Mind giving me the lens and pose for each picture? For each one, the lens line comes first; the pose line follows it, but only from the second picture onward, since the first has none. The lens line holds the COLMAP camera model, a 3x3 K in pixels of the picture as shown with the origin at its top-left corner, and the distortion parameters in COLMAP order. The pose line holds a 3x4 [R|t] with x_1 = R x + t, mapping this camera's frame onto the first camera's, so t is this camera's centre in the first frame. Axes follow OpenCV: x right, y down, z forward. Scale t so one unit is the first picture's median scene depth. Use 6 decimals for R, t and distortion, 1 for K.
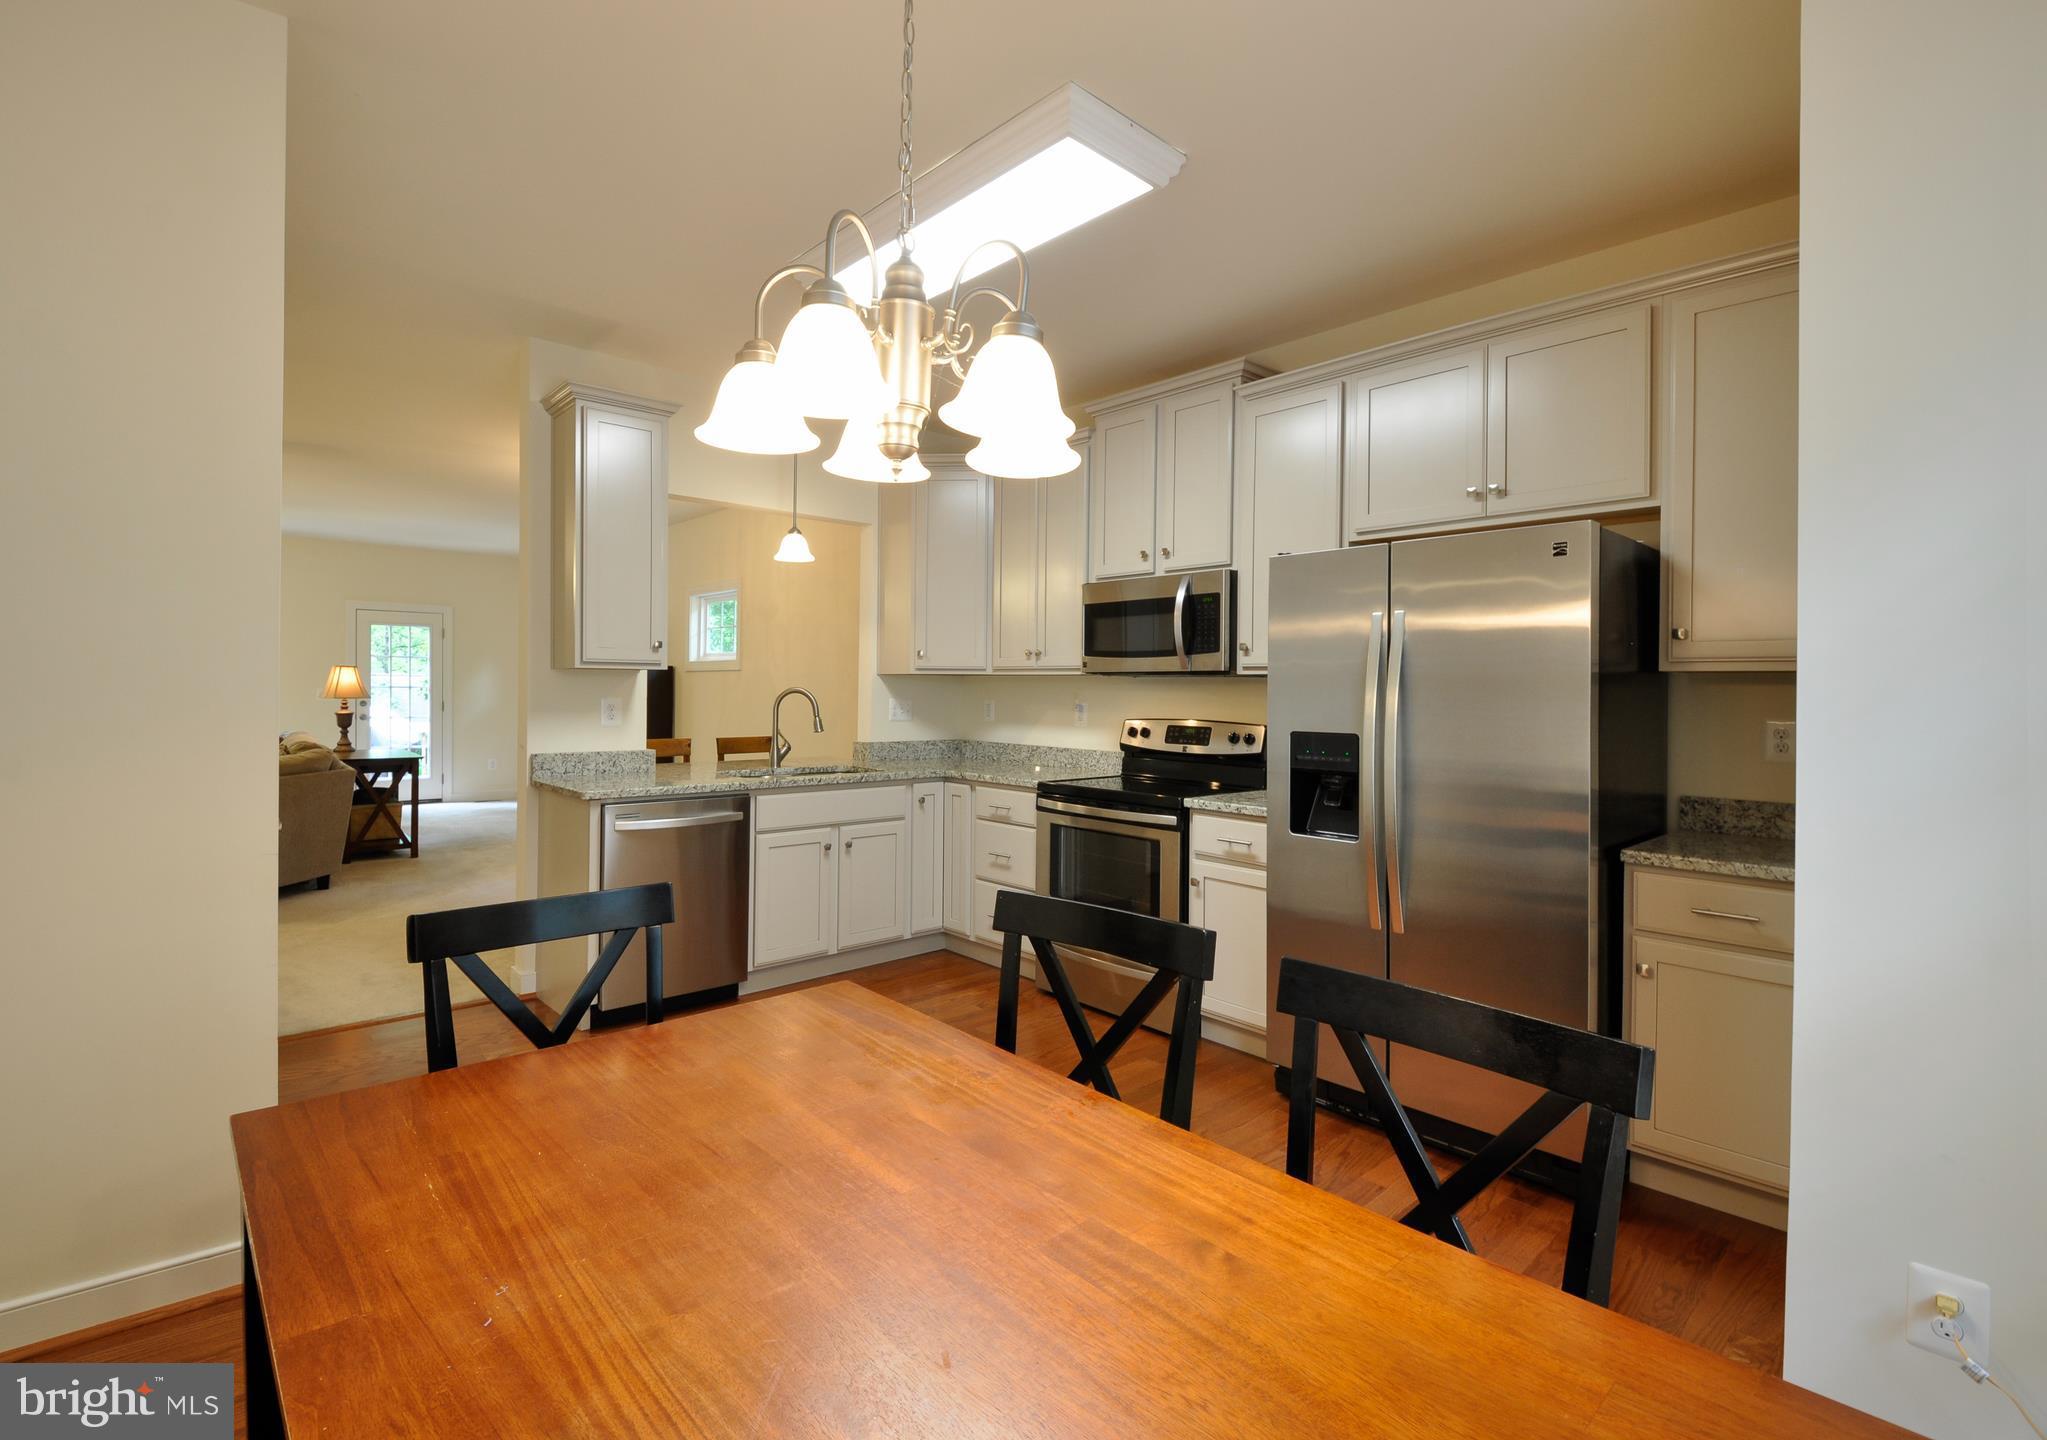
lens RADIAL K [[916.6, 0, 950.6], [0, 916.6, 687.7], [0, 0, 1]] dist [0.000011, 0.000012]
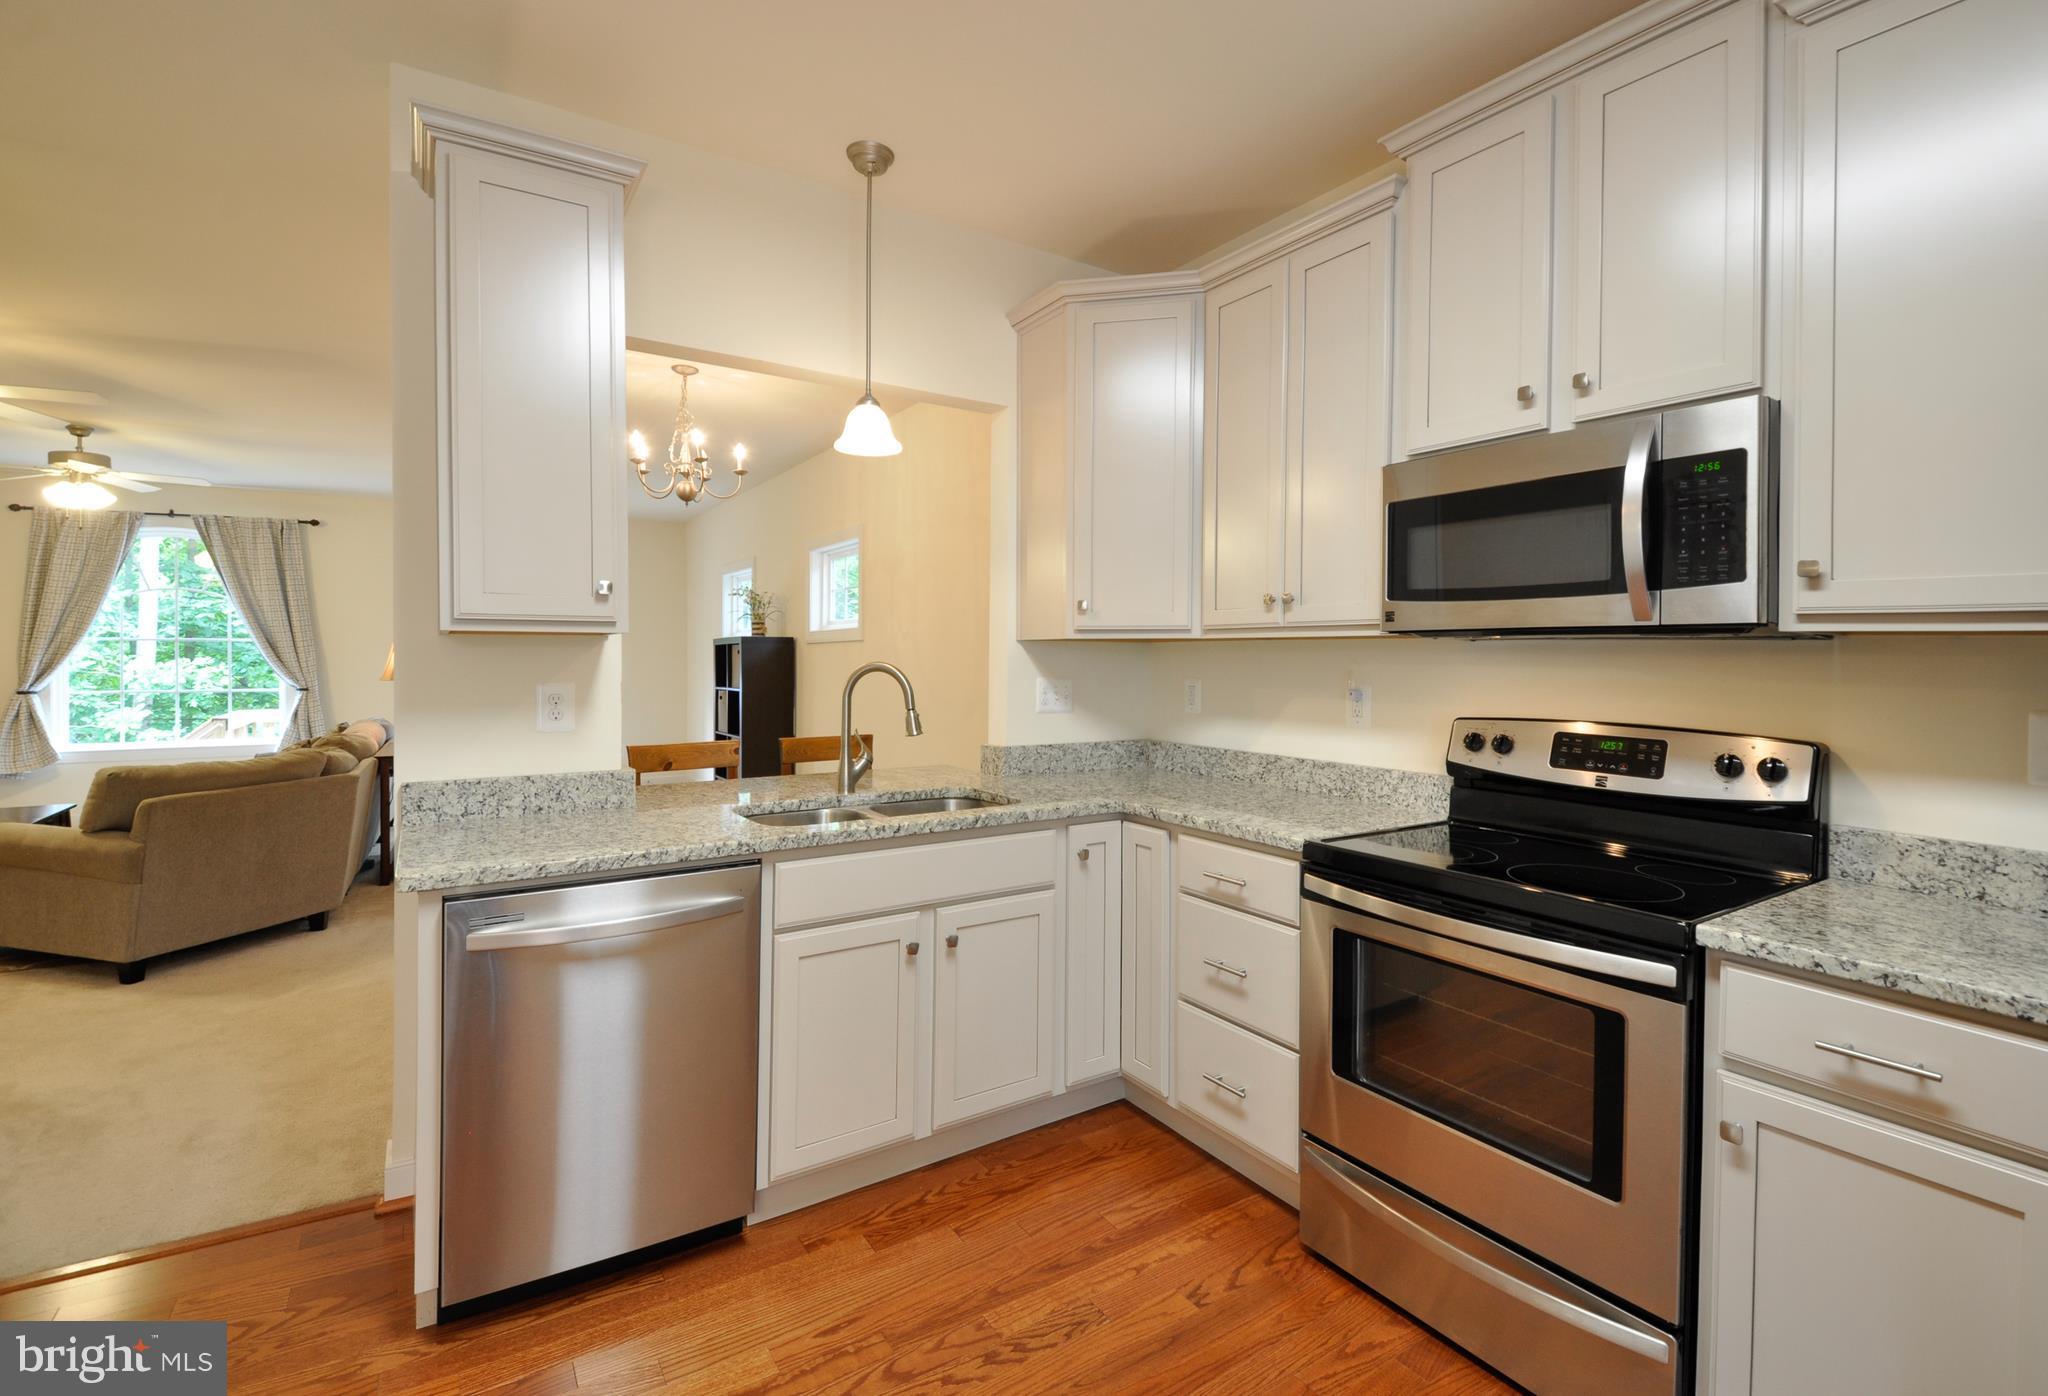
lens RADIAL K [[905.6, 0, 995.2], [0, 905.6, 656.9], [0, 0, 1]] dist [-0.000540, -0.013329]
pose [[0.989035, -0.006643, -0.147533, -0.001274], [0.006768, 0.999977, 0.000346, -0.004047], [0.147527, -0.001340, 0.989057, 0.446536]]
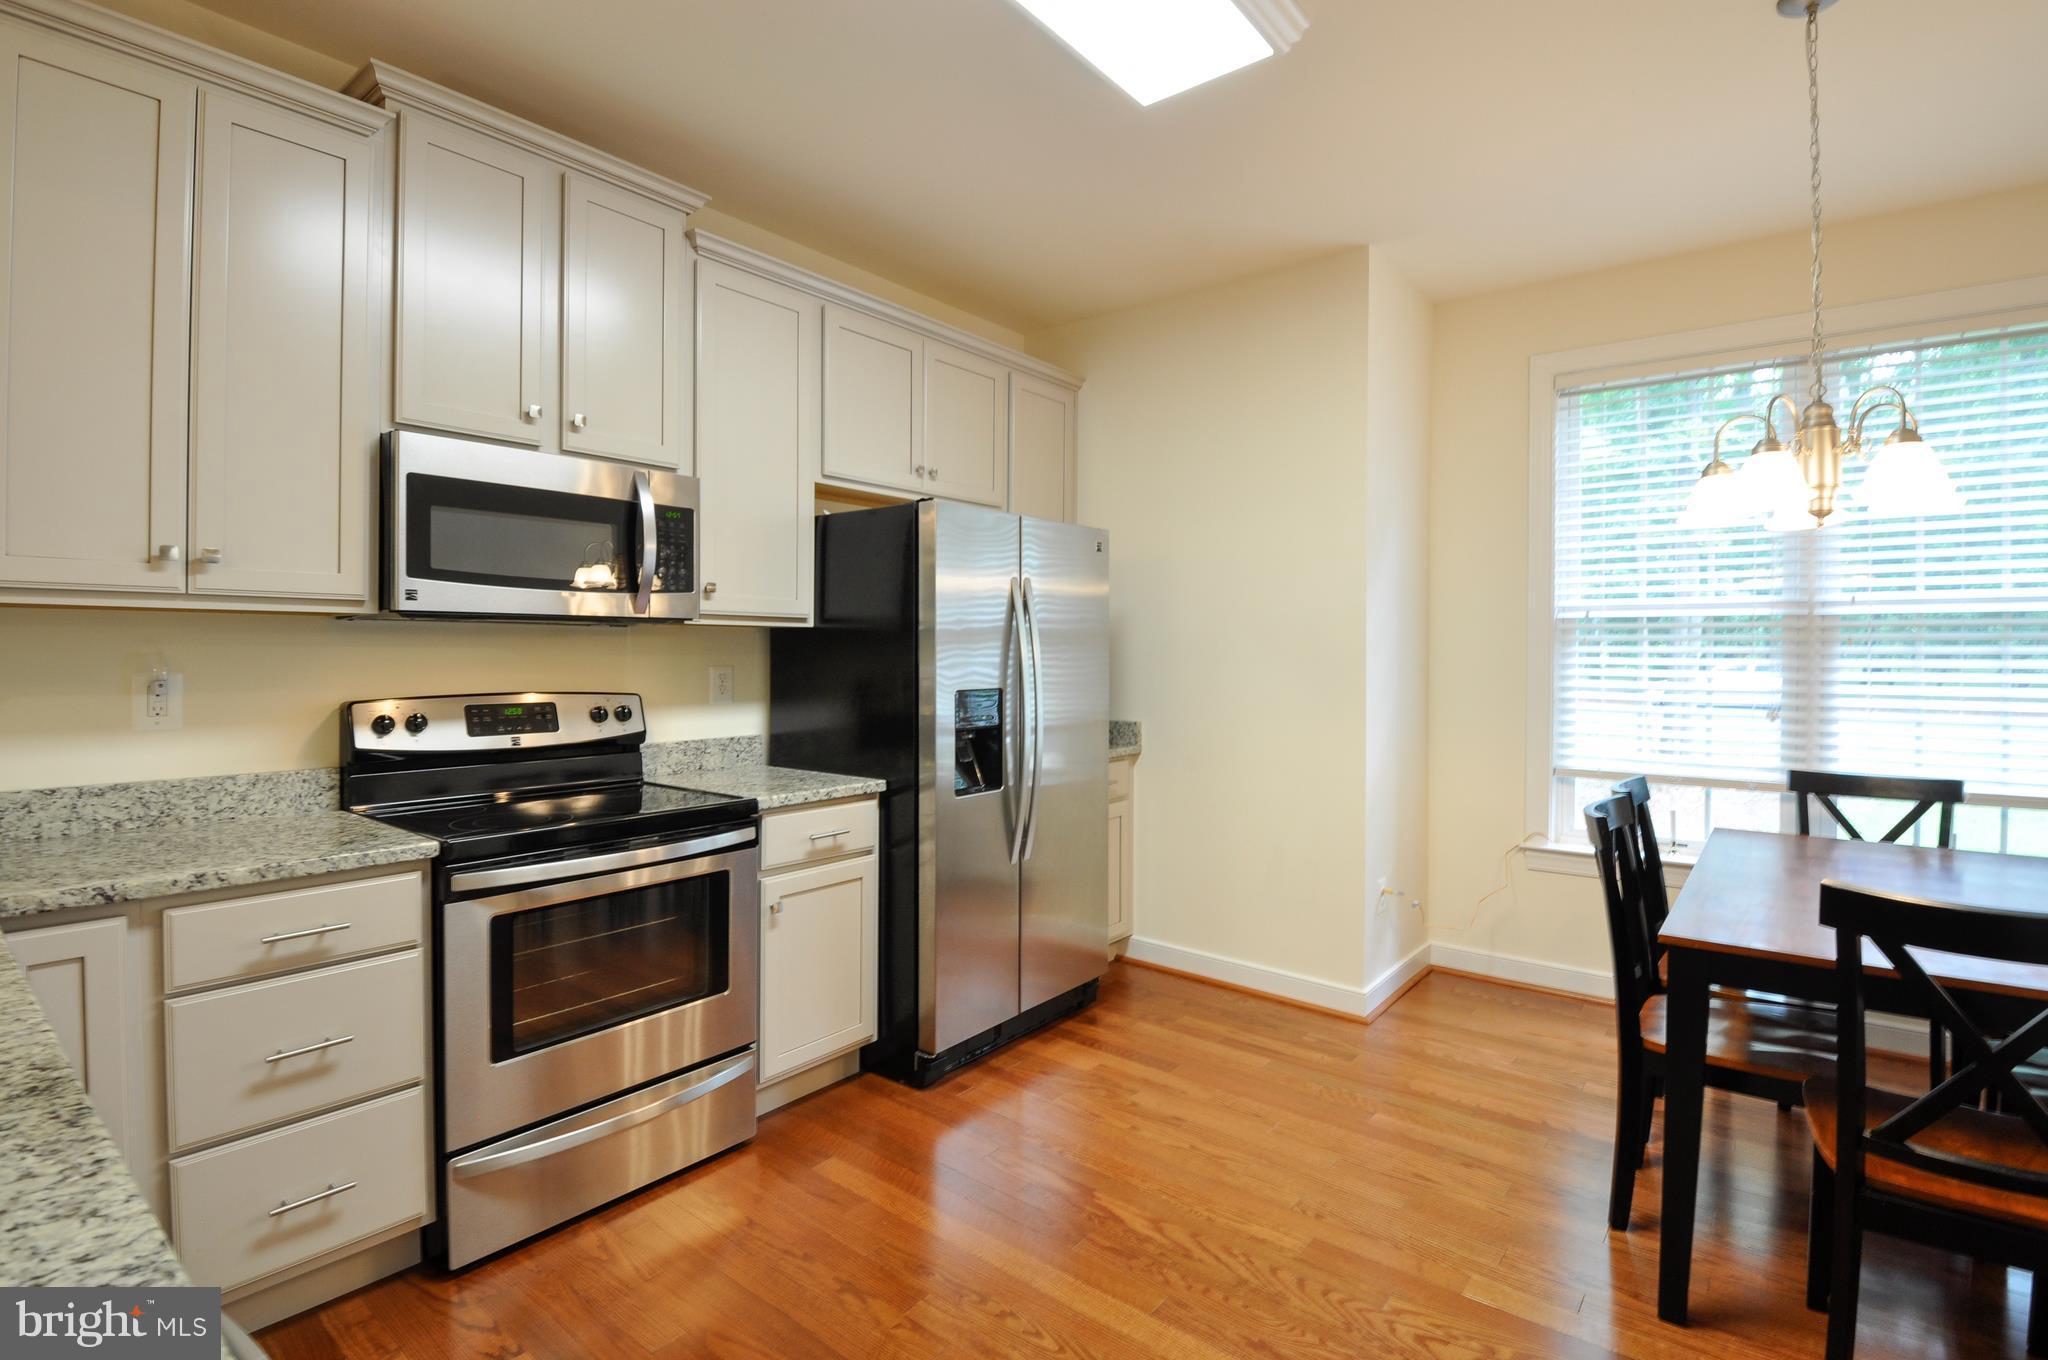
lens RADIAL K [[957.6, 0, 1027.6], [0, 957.6, 651.4], [0, 0, 1]] dist [0.022321, -0.039440]
pose [[-0.180992, -0.017835, 0.983323, -0.423190], [-0.009960, 0.999818, 0.016301, -0.006455], [-0.983434, -0.006844, -0.181137, 0.761453]]
